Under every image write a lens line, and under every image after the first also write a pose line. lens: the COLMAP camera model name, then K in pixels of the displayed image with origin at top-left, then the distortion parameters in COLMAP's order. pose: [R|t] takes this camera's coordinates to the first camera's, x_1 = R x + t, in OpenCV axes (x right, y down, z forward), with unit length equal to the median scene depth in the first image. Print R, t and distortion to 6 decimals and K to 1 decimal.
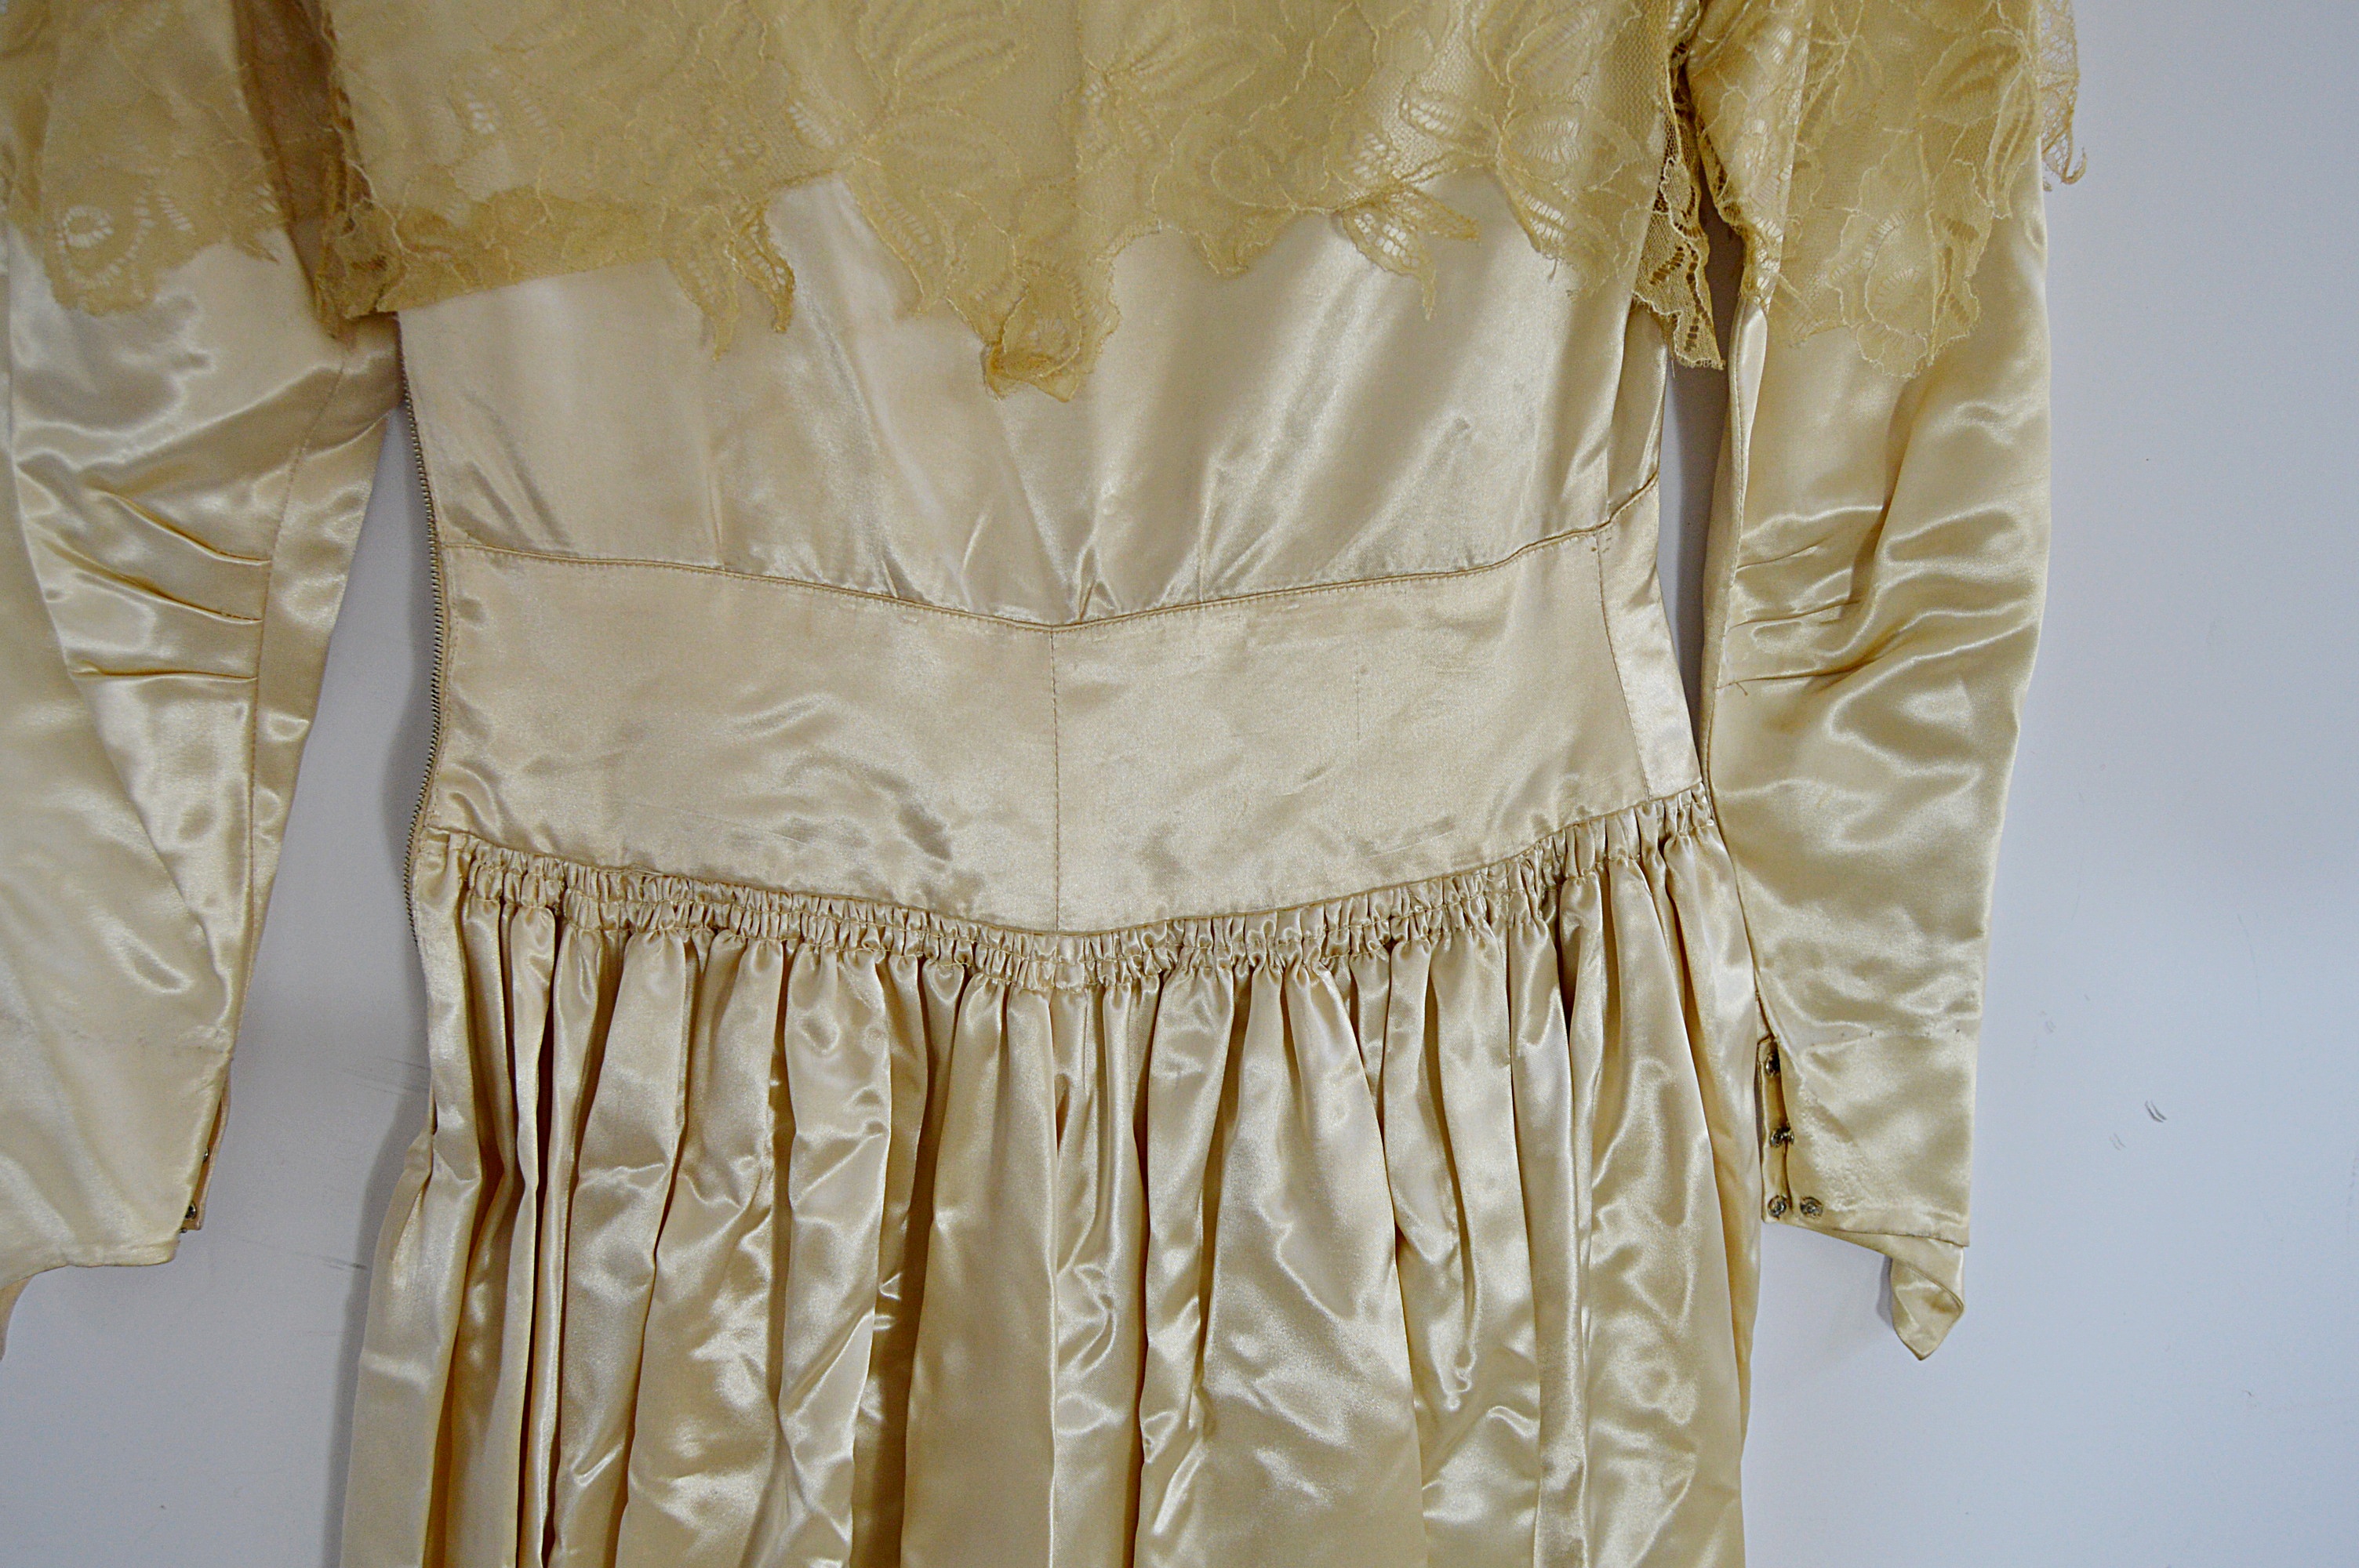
lens RADIAL K [[2087.0, 0, 1193.8], [0, 2087.0, 799.3], [0, 0, 1]] dist [-0.087300, 0.035867]
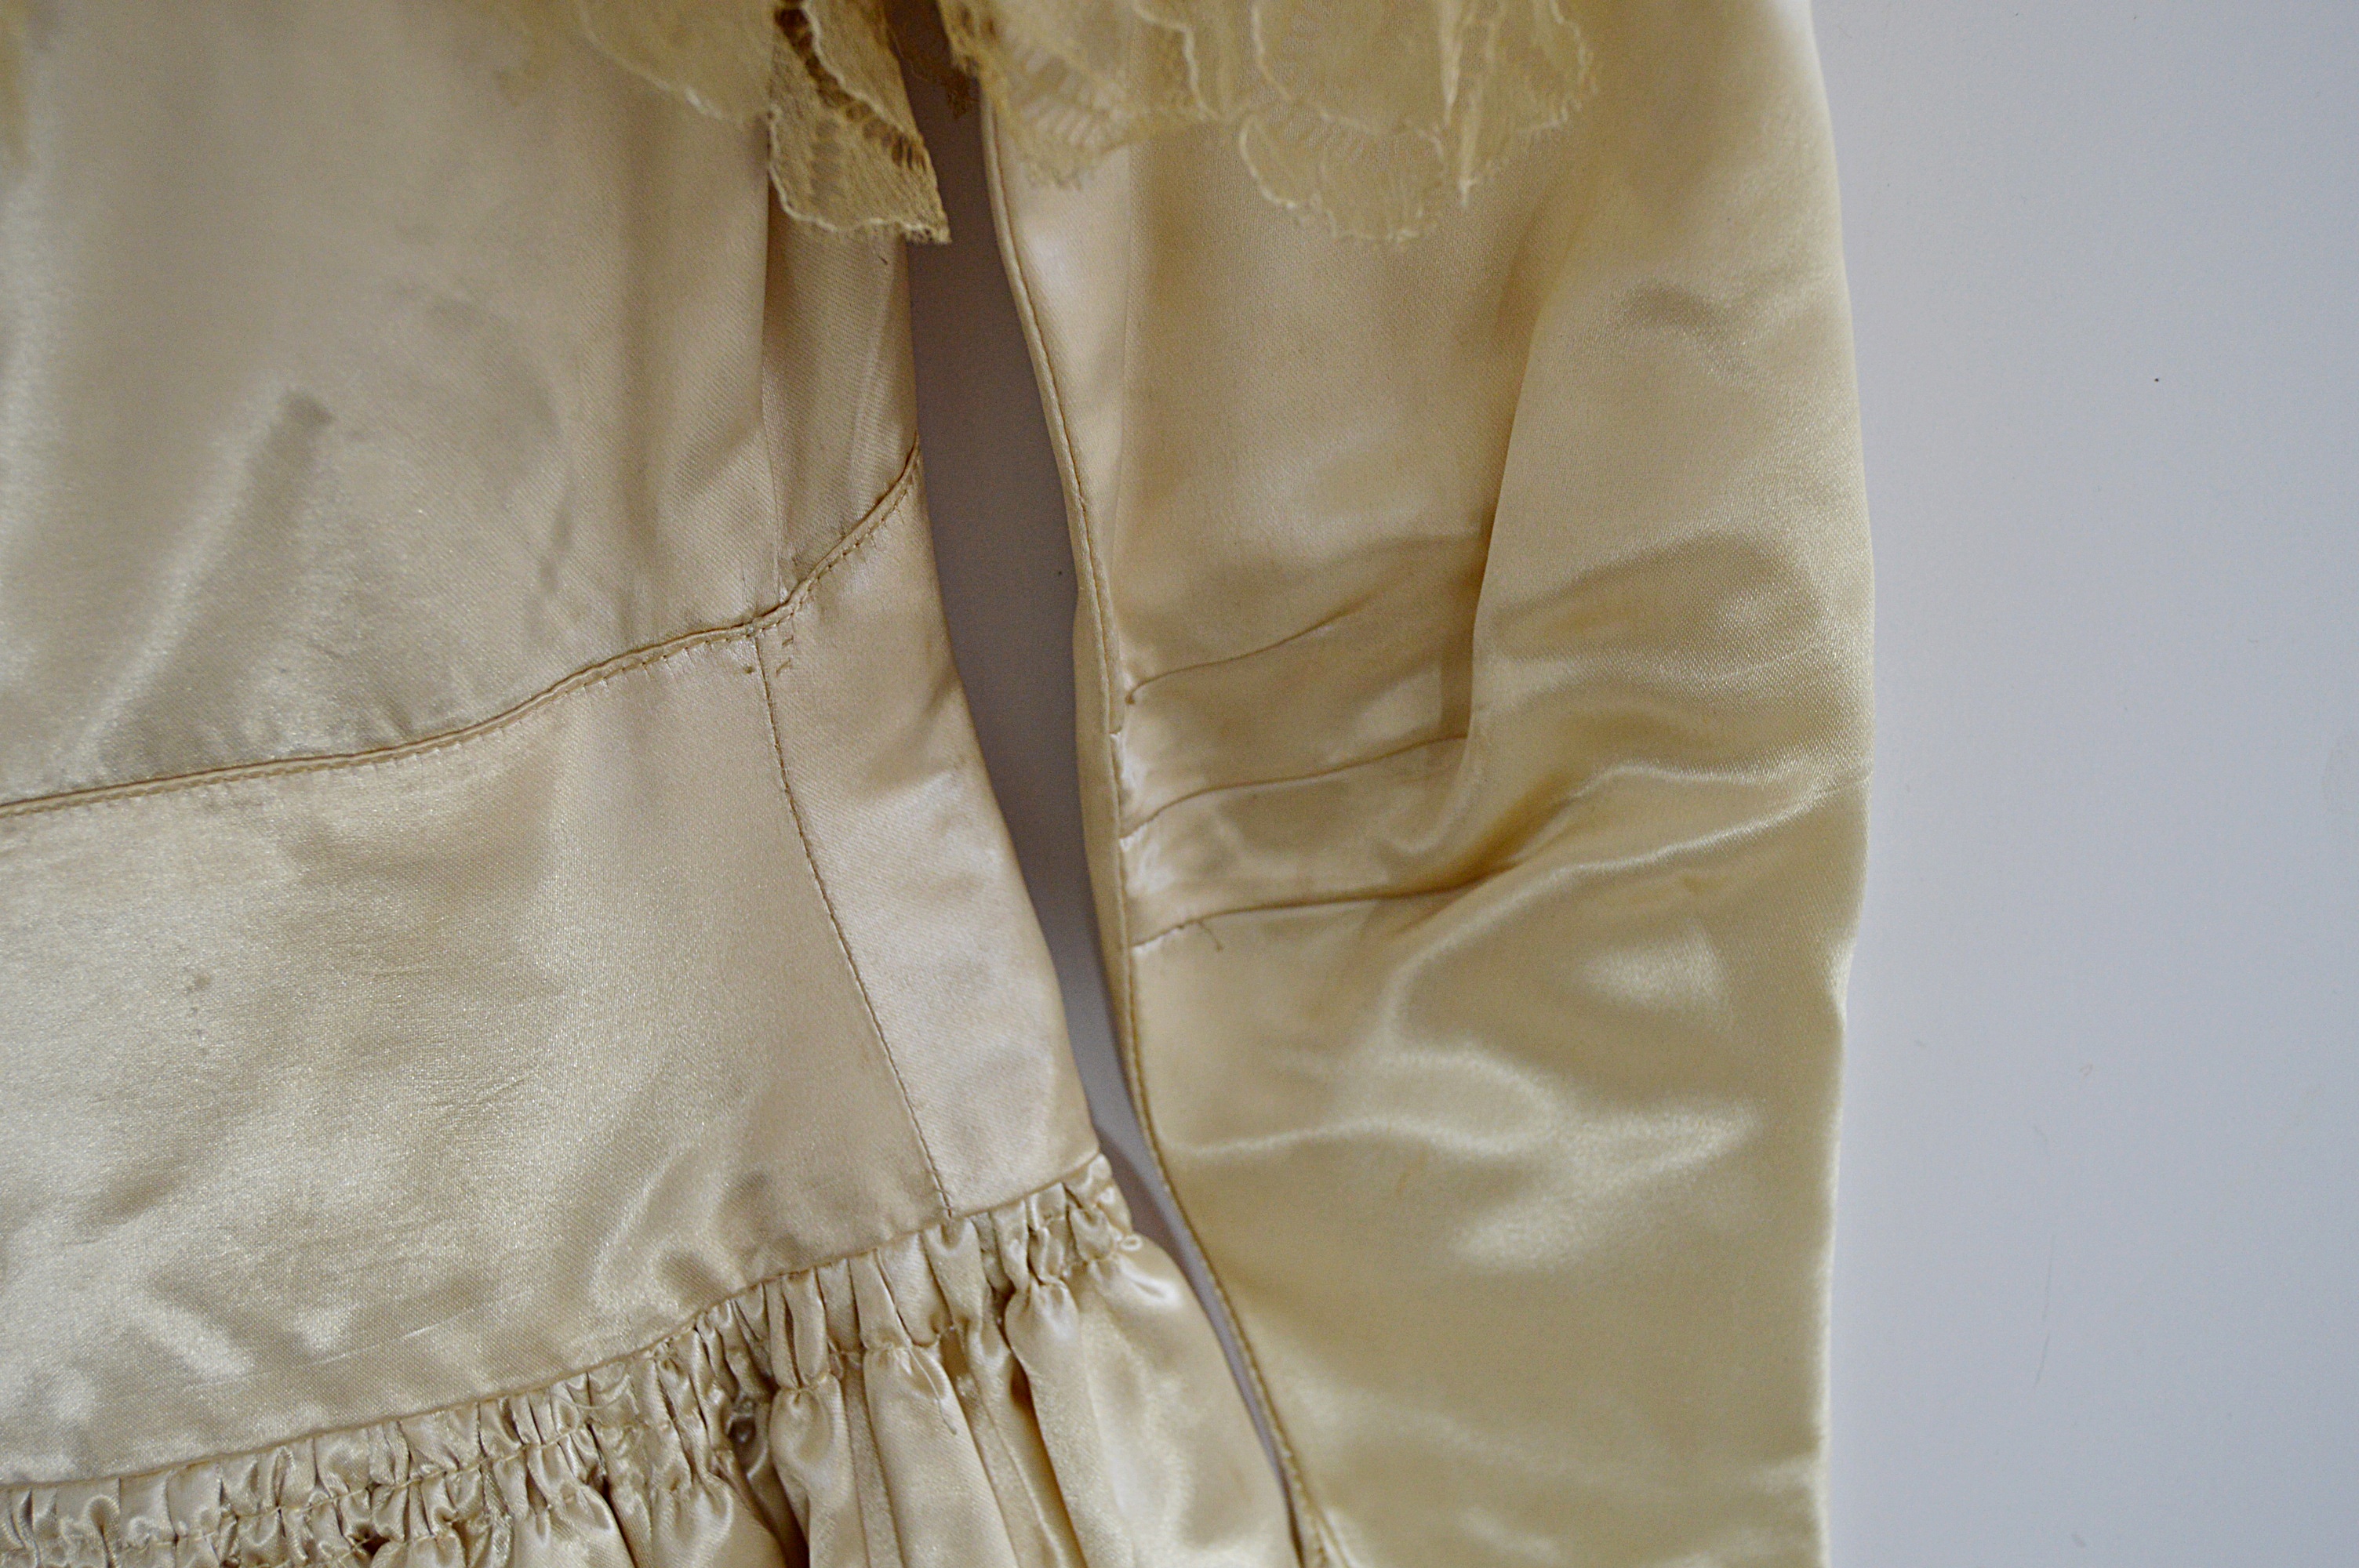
lens RADIAL K [[2593.1, 0, 1180.4], [0, 2593.1, 785.7], [0, 0, 1]] dist [-0.053891, 0.000000]
pose [[0.995560, -0.022322, -0.091441, 0.322318], [0.027353, 0.998158, 0.054145, -0.120090], [0.090064, -0.056406, 0.994337, 0.466126]]
